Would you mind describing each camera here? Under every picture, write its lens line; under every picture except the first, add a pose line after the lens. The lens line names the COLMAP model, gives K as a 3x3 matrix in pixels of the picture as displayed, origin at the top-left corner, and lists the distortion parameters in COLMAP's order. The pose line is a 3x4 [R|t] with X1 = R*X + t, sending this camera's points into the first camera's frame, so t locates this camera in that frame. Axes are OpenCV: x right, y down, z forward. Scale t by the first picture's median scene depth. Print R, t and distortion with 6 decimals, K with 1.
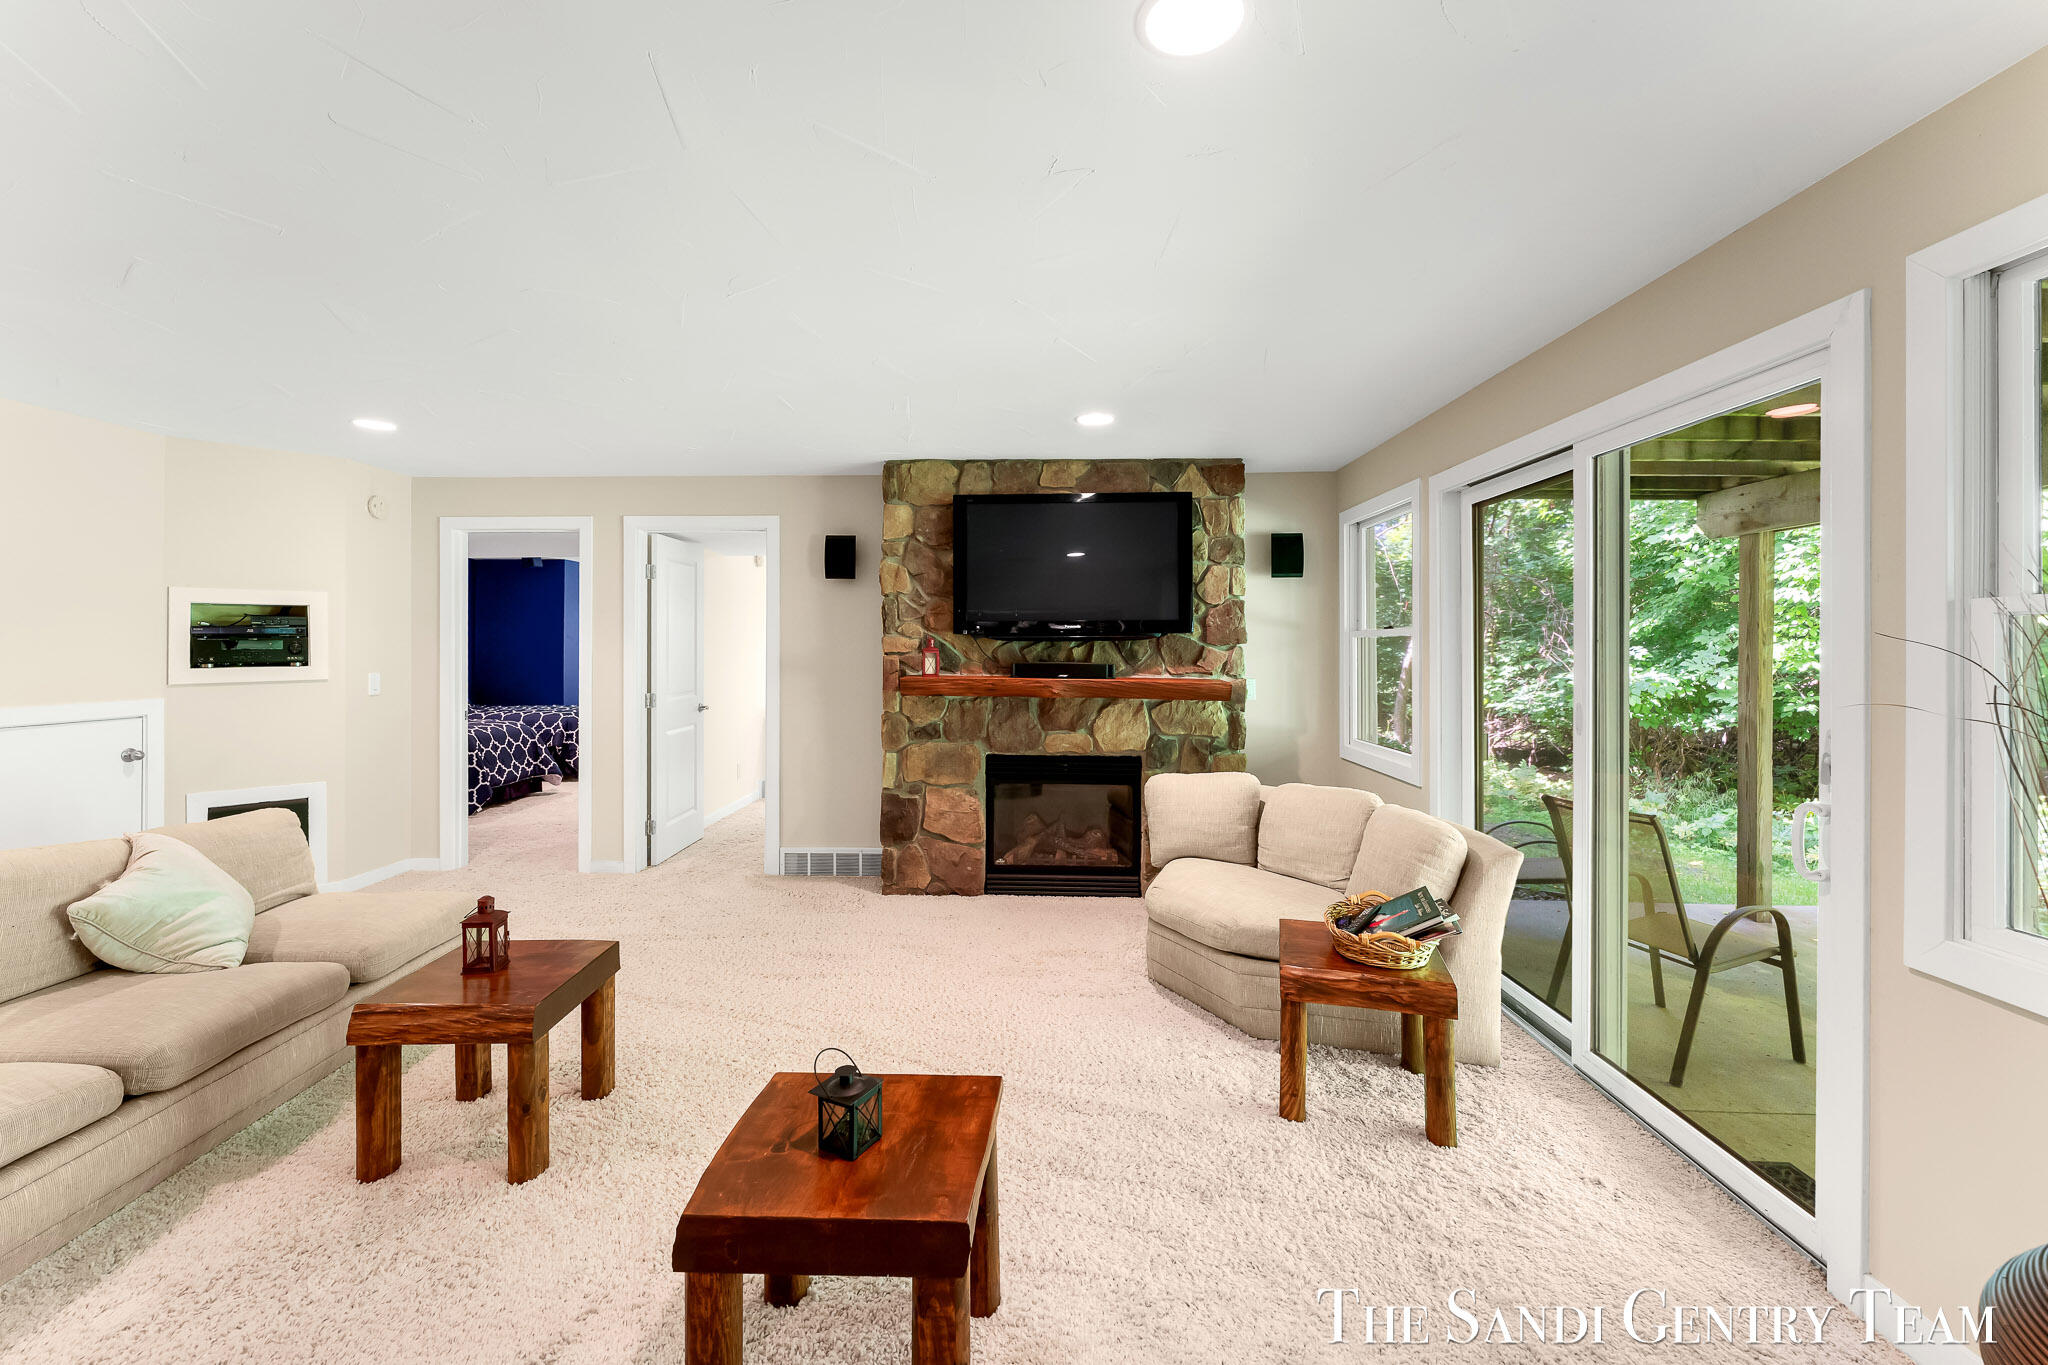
lens RADIAL K [[824.6, 0, 1017.7], [0, 824.6, 655.4], [0, 0, 1]] dist [-0.002382, -0.000728]
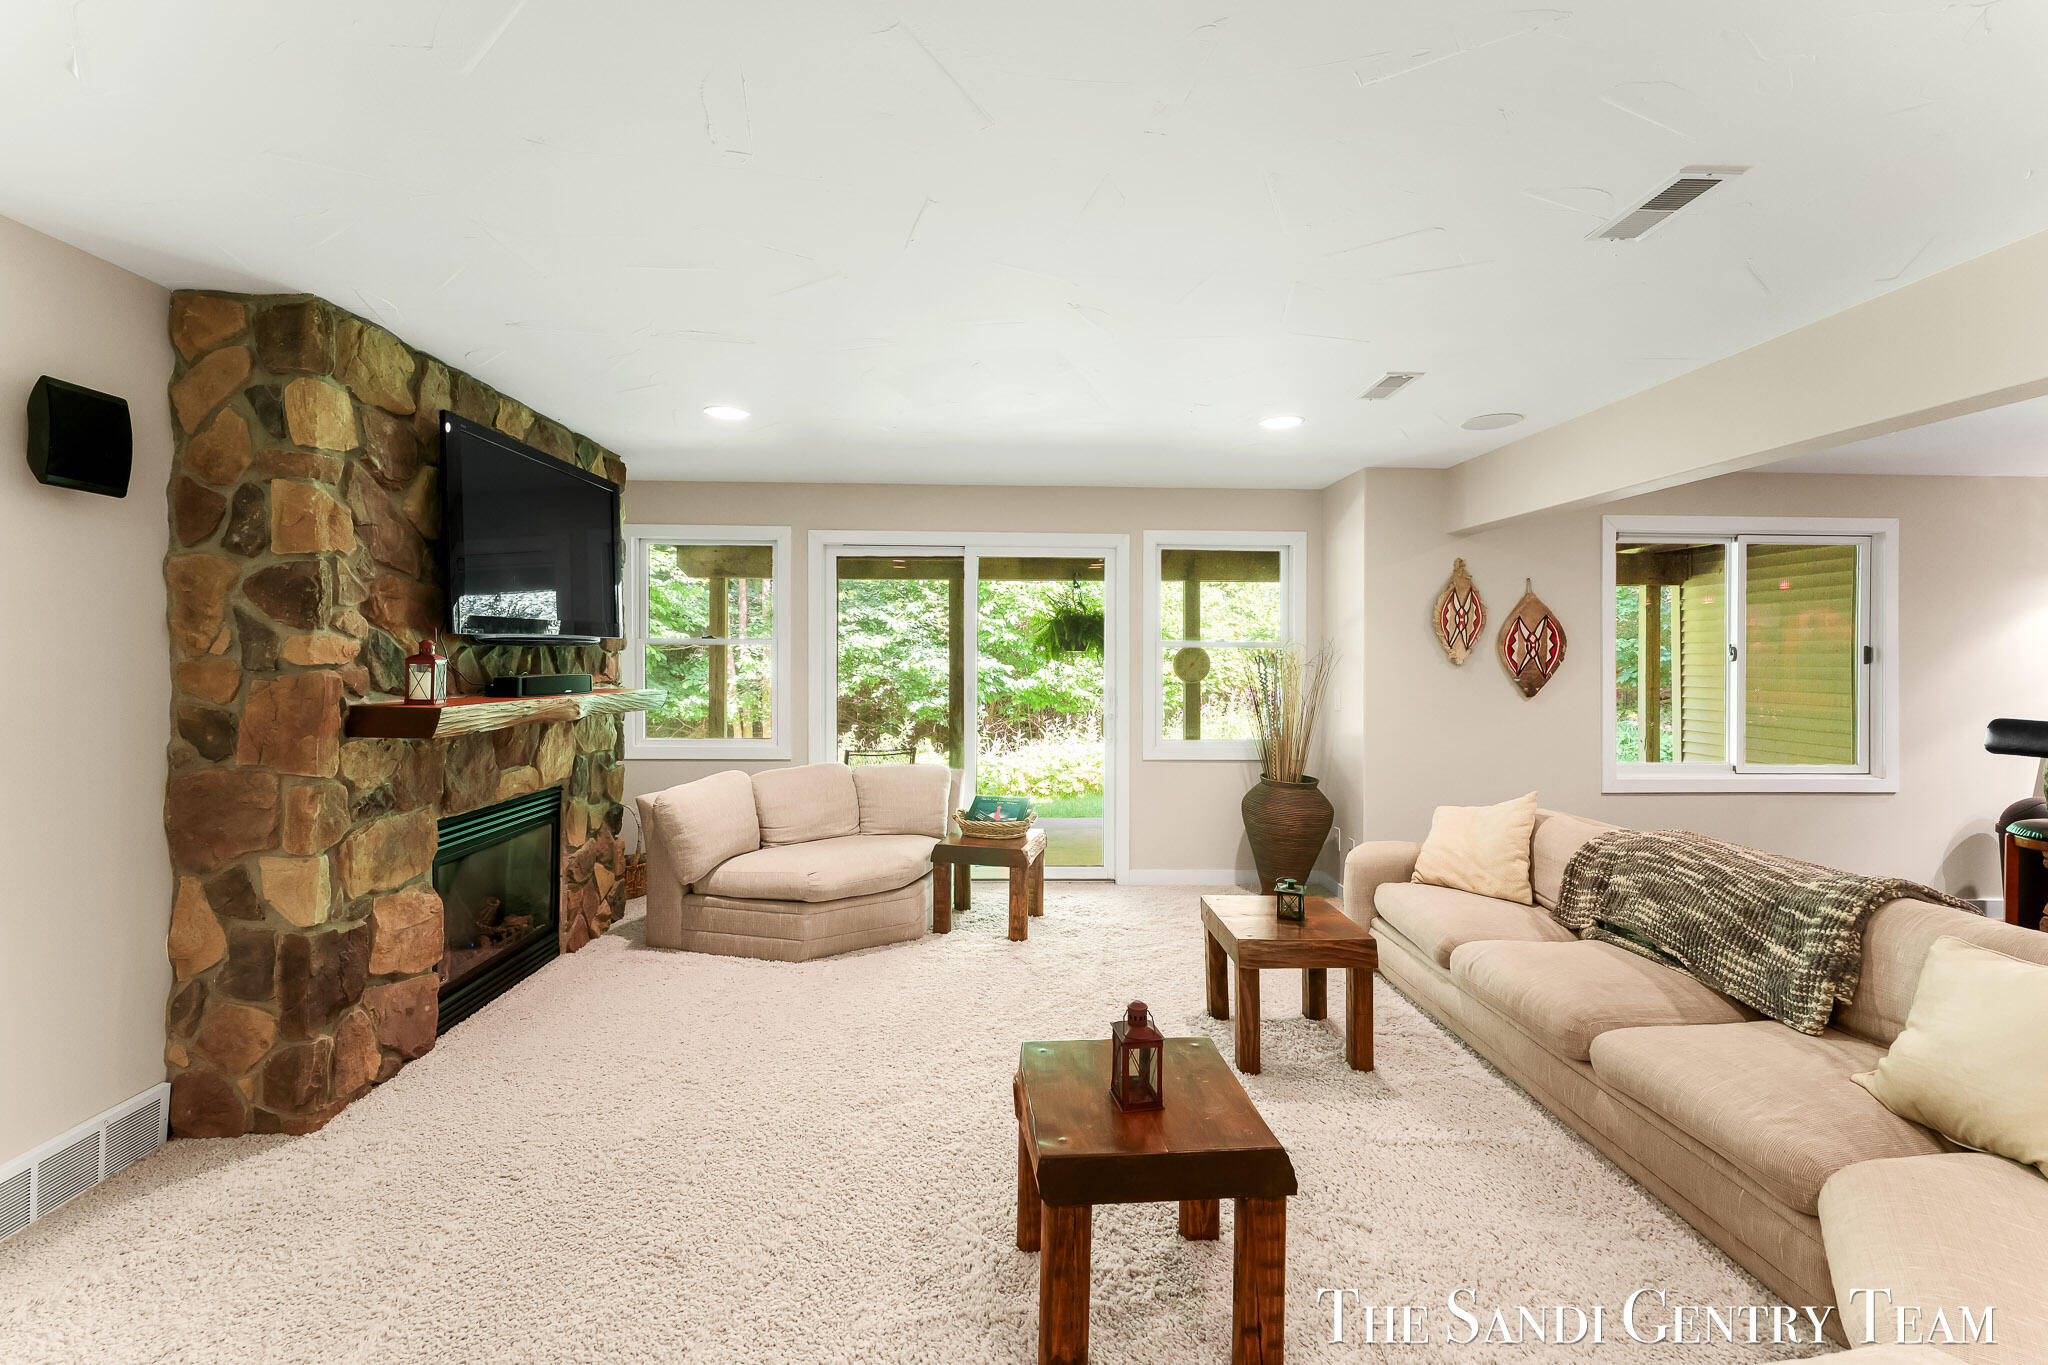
lens RADIAL K [[824.6, 0, 1017.7], [0, 824.6, 655.4], [0, 0, 1]] dist [-0.002382, -0.000728]
pose [[-0.058856, -0.003981, 0.998259, -0.708152], [0.001788, 0.999990, 0.004093, -0.011037], [-0.998265, 0.002026, -0.058849, 0.591112]]
